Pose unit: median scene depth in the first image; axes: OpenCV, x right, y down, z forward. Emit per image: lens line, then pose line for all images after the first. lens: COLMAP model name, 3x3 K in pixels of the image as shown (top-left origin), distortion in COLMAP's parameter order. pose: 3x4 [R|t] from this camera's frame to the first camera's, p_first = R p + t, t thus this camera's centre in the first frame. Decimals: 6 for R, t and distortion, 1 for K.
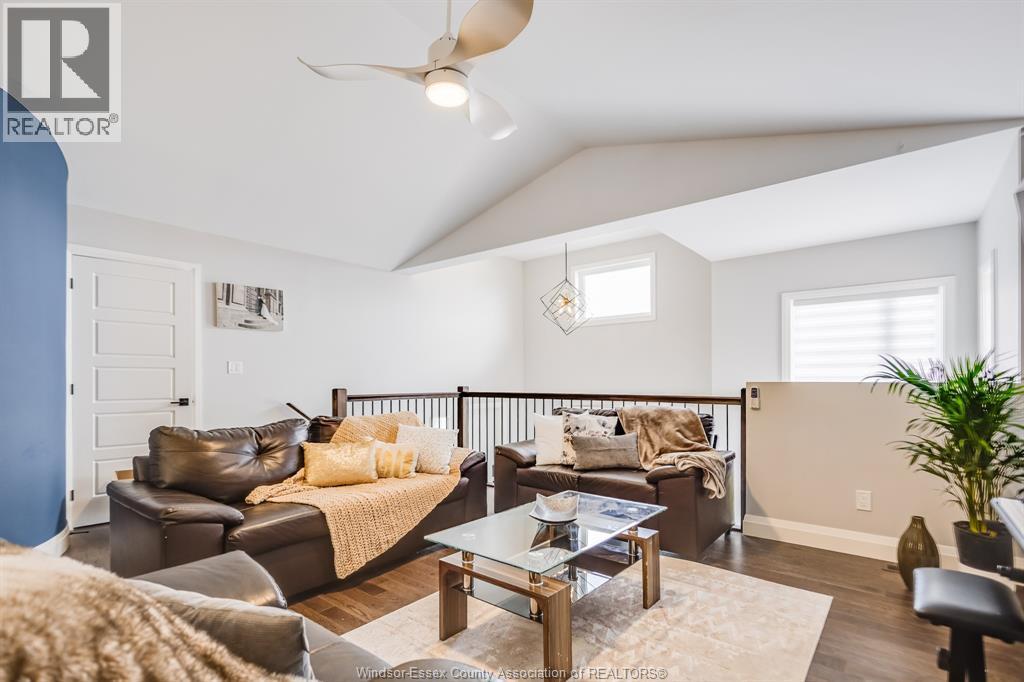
lens RADIAL K [[483.3, 0, 509.6], [0, 483.3, 387.8], [0, 0, 1]] dist [0.002669, 0.000527]
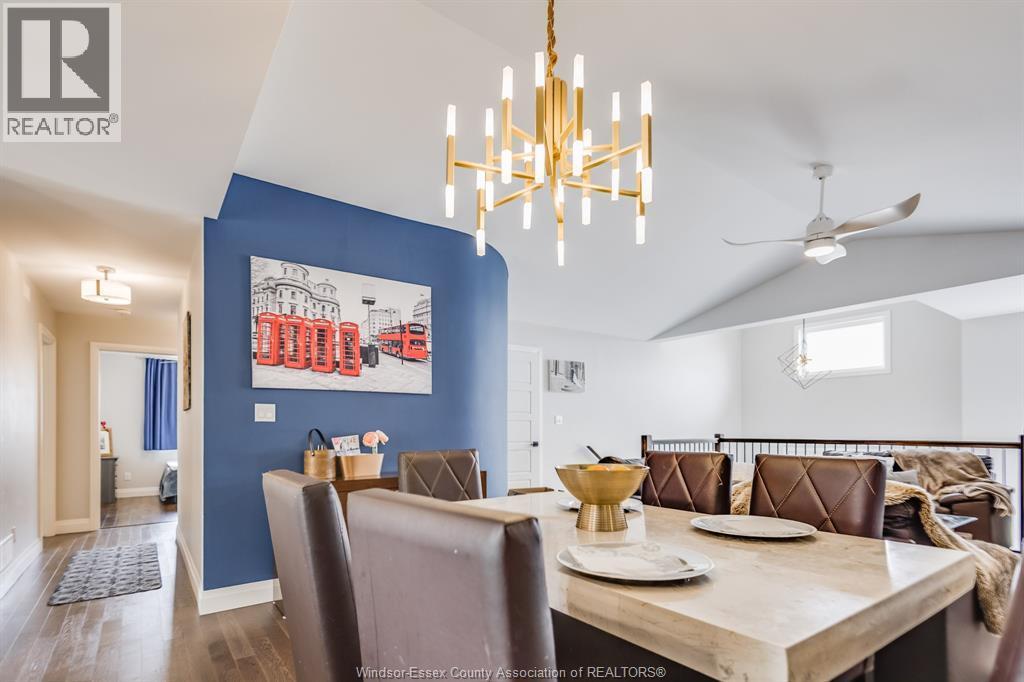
lens RADIAL K [[505.1, 0, 514.9], [0, 505.1, 415.6], [0, 0, 1]] dist [0.001923, -0.000174]
pose [[0.966046, -0.007369, -0.258265, -0.416199], [-0.003081, 0.999194, -0.040033, 0.005793], [0.258352, 0.039469, 0.965244, -0.570080]]
